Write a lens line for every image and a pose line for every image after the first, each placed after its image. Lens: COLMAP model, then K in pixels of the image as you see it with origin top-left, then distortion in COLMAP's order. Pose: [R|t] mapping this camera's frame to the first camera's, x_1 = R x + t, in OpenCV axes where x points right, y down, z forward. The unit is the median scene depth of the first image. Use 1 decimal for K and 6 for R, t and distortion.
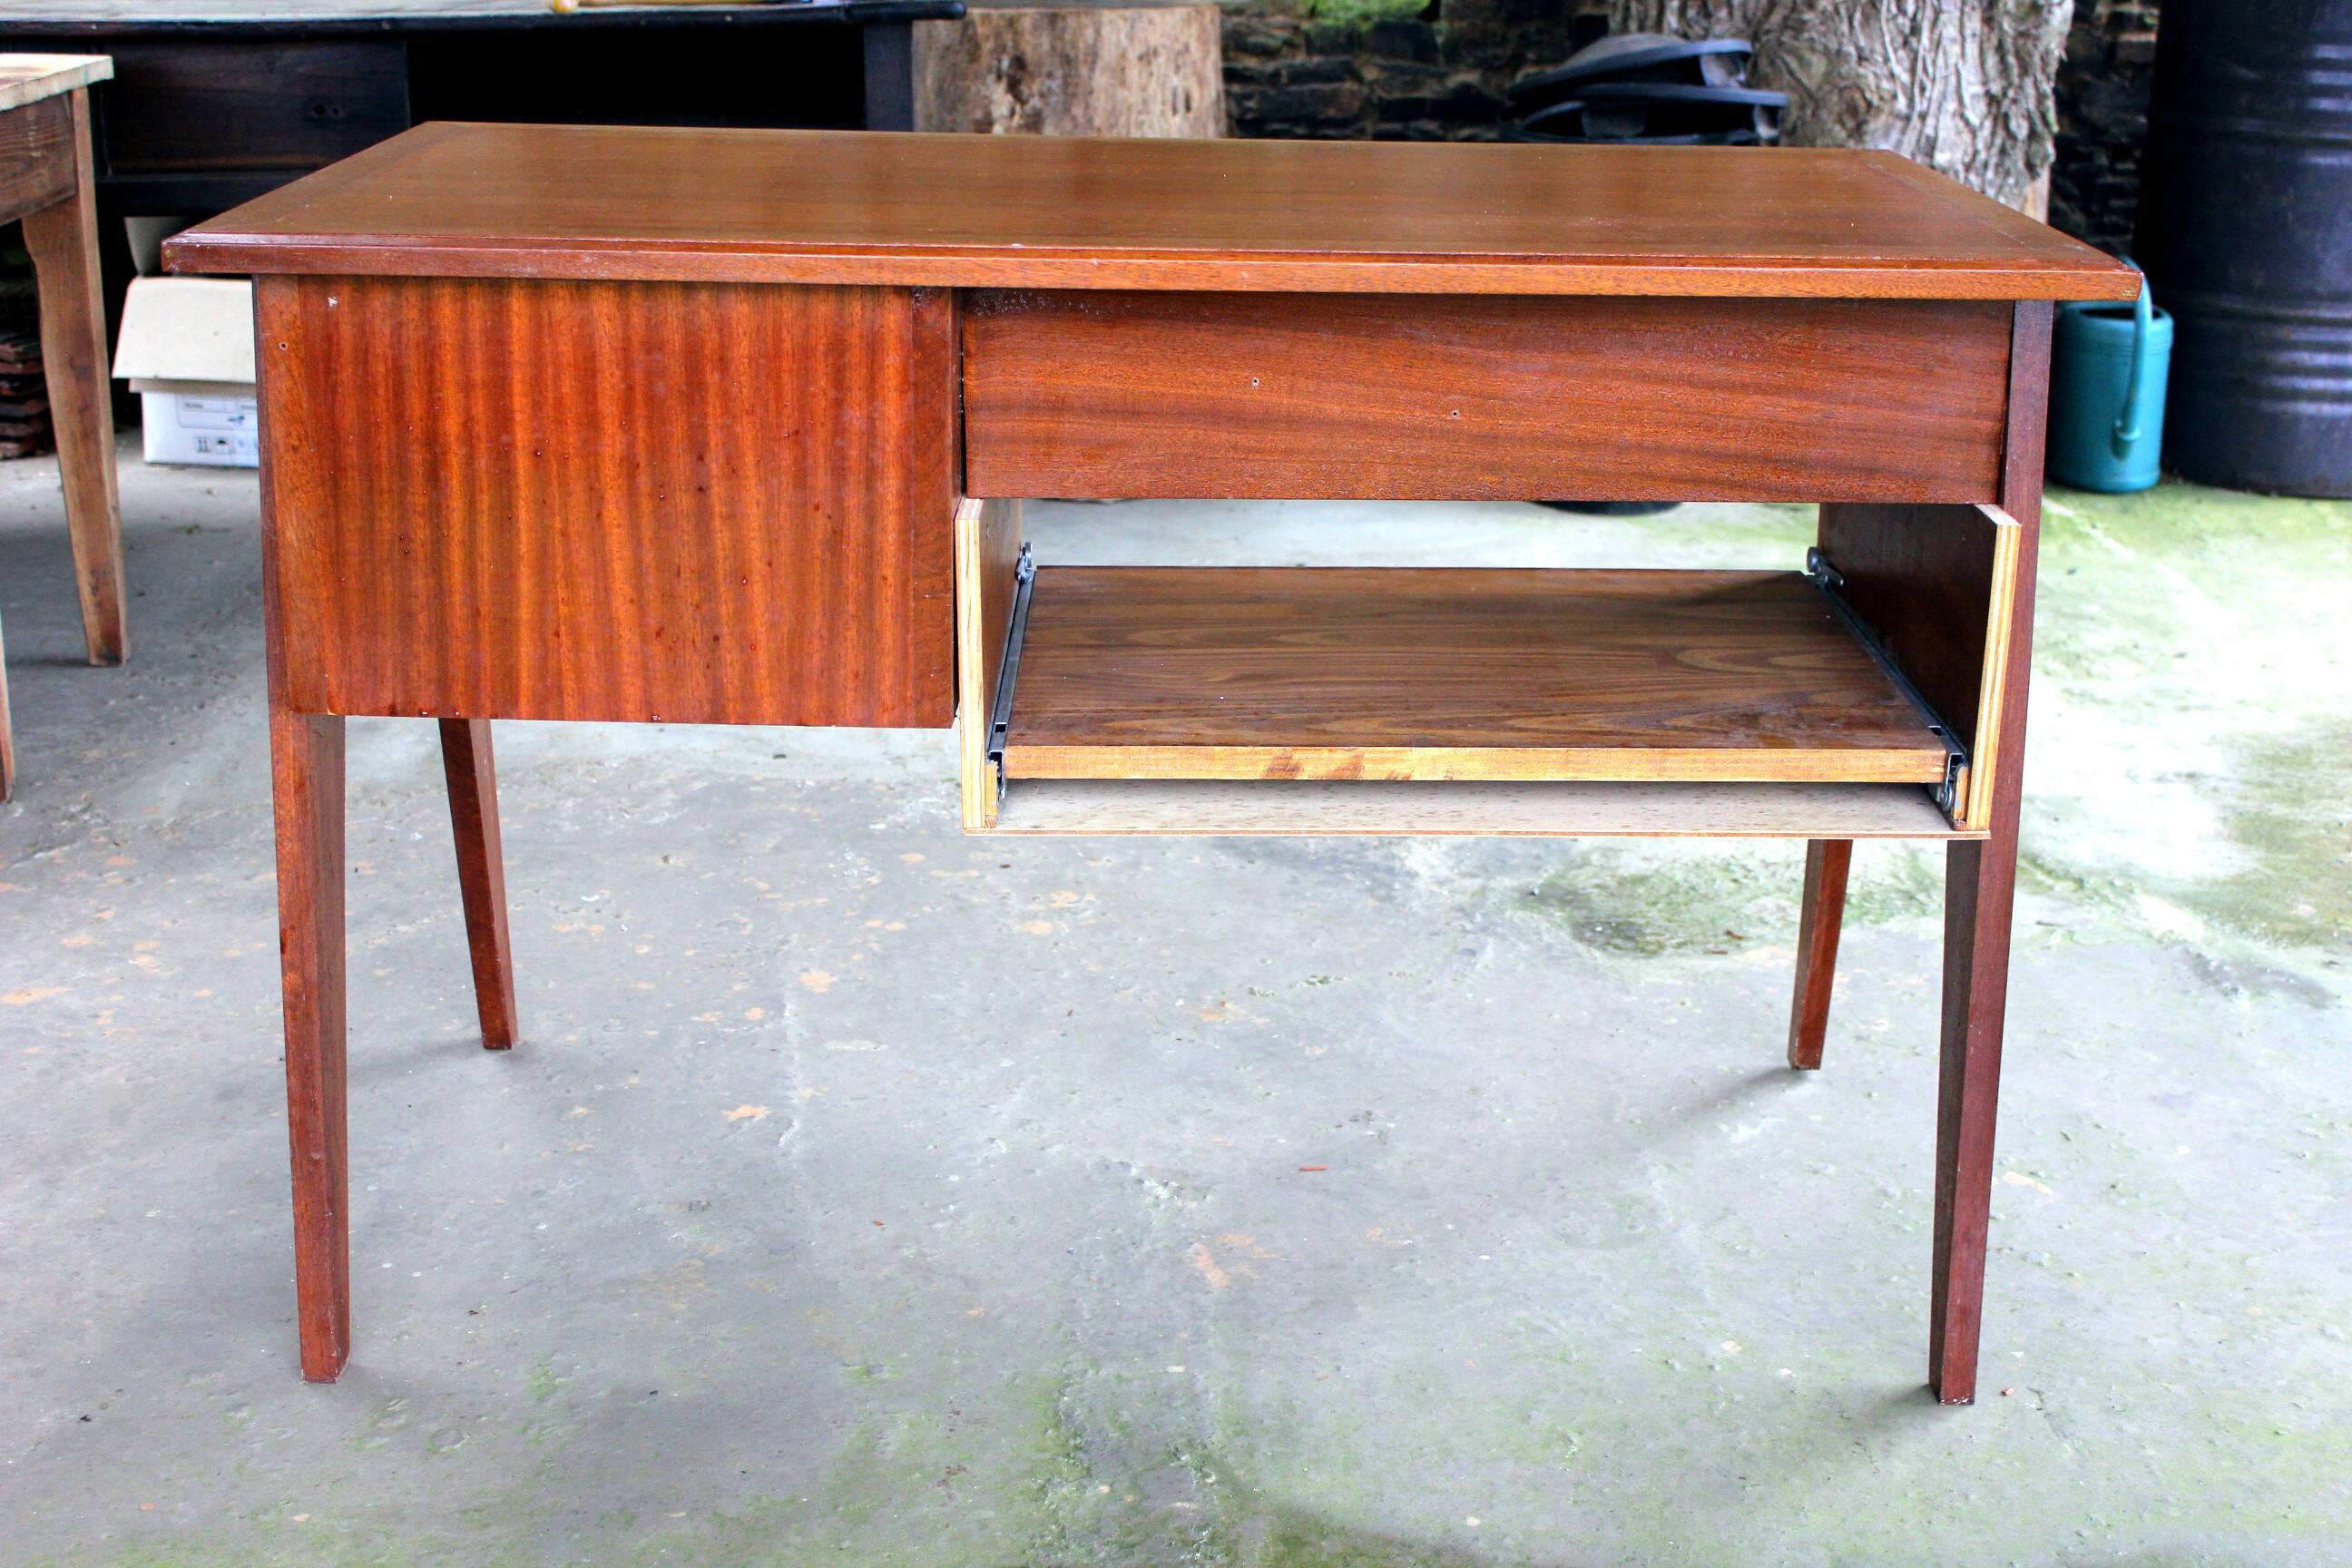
lens RADIAL K [[2852.9, 0, 1153.7], [0, 2852.9, 782.9], [0, 0, 1]] dist [-0.045292, 0.000000]
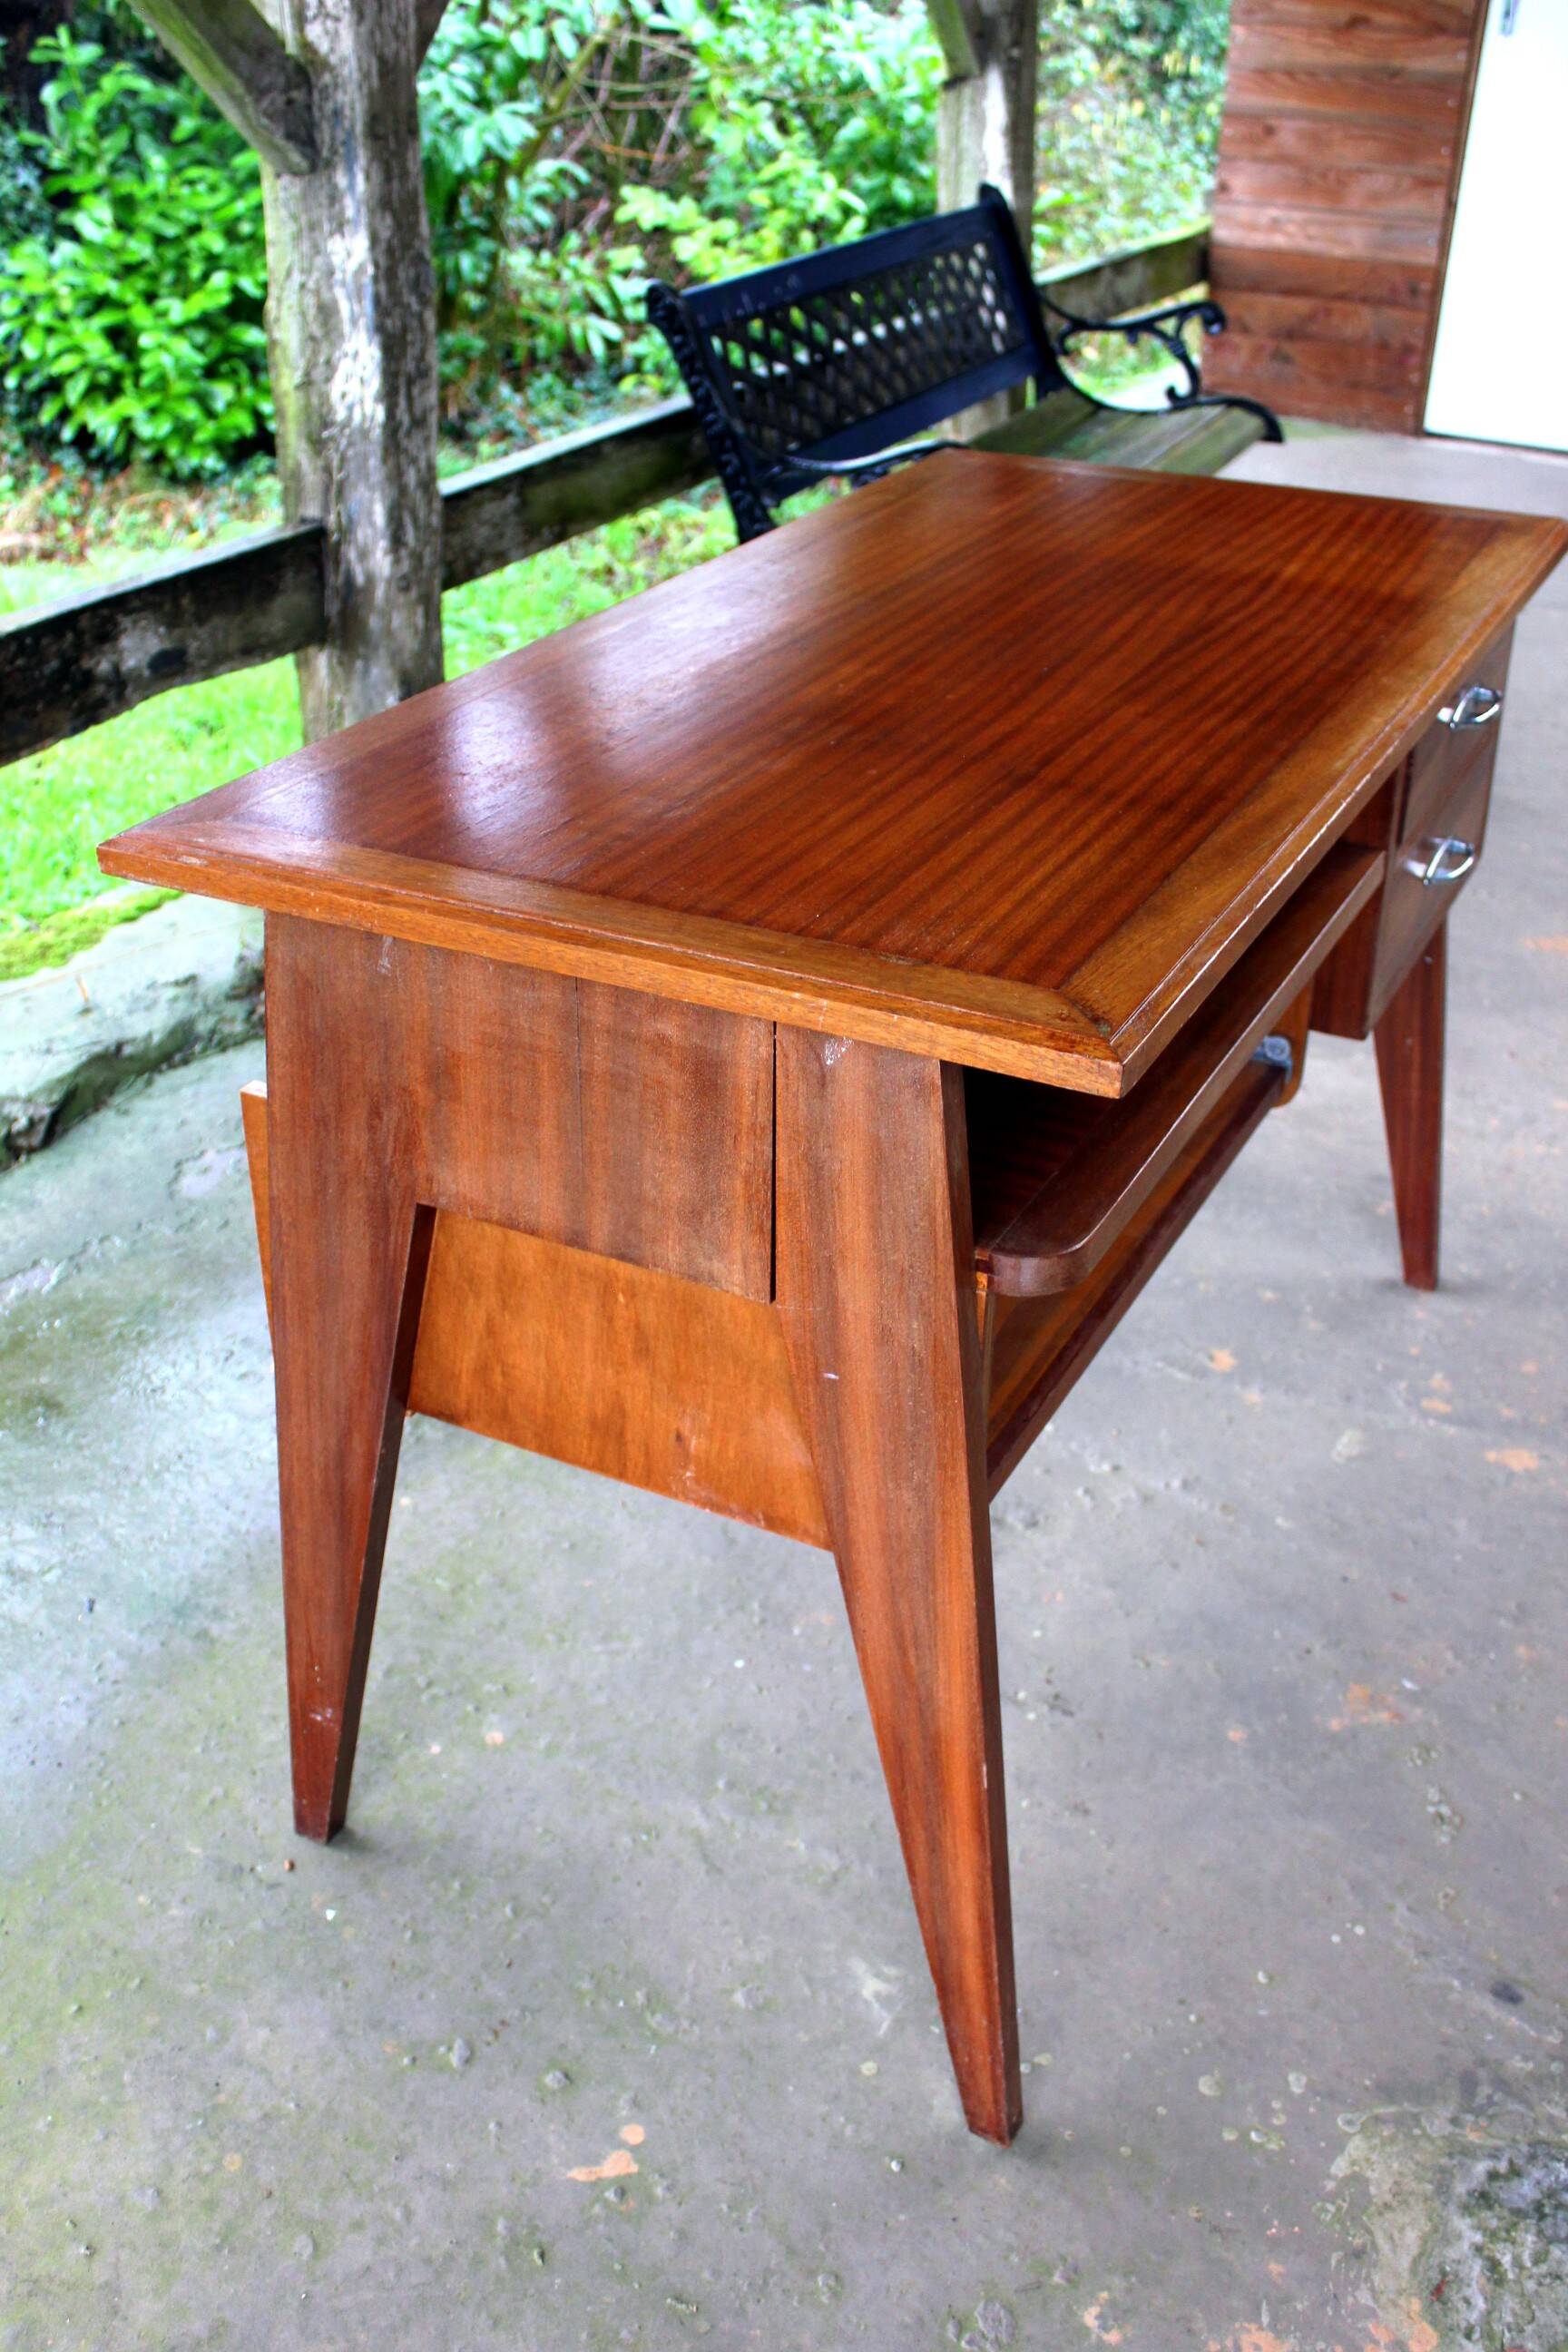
lens RADIAL K [[2247.9, 0, 825.4], [0, 2247.9, 1184.1], [0, 0, 1]] dist [-0.079529, 0.000000]
pose [[-0.439001, 0.435311, -0.785991, 0.603912], [-0.303413, 0.751581, 0.585719, -0.416992], [0.845706, 0.495611, -0.197866, 0.969102]]
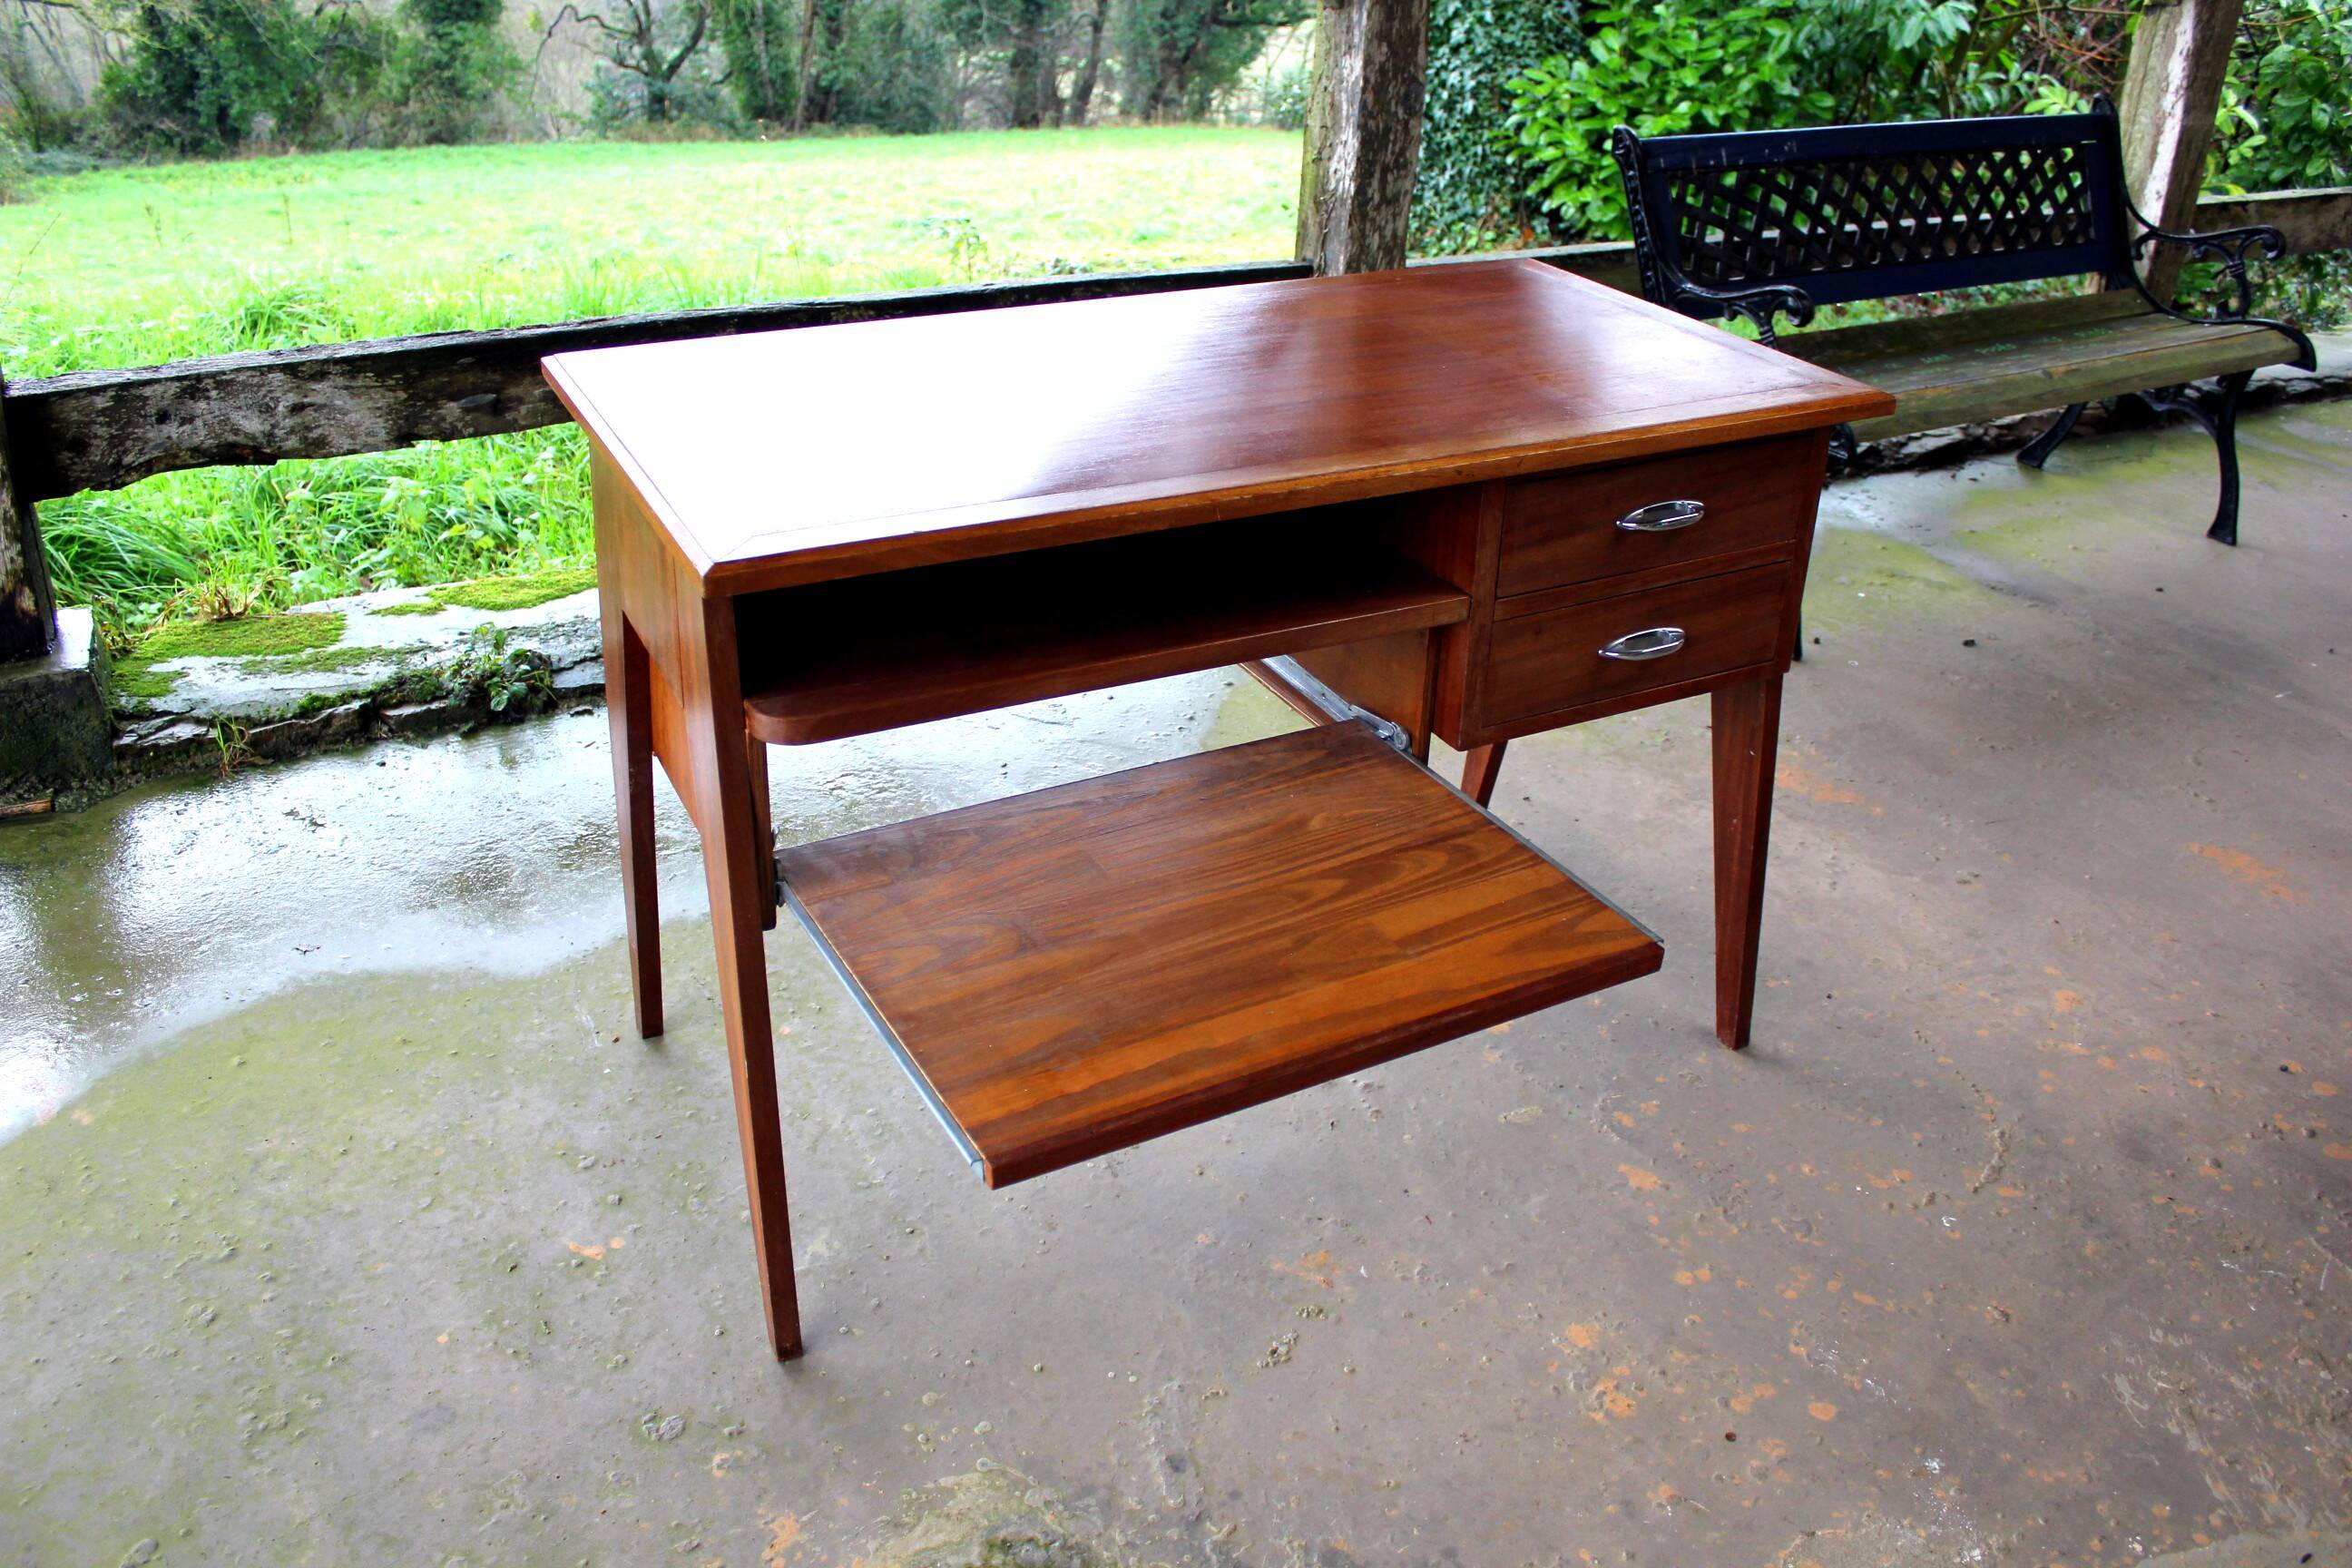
lens RADIAL K [[1977.5, 0, 1201.3], [0, 1977.5, 780.9], [0, 0, 1]] dist [-0.155408, 0.129136]
pose [[-0.880267, 0.180205, -0.438925, 0.377719], [-0.197110, 0.702584, 0.683757, -0.582866], [0.431598, 0.688405, -0.582942, 1.364735]]
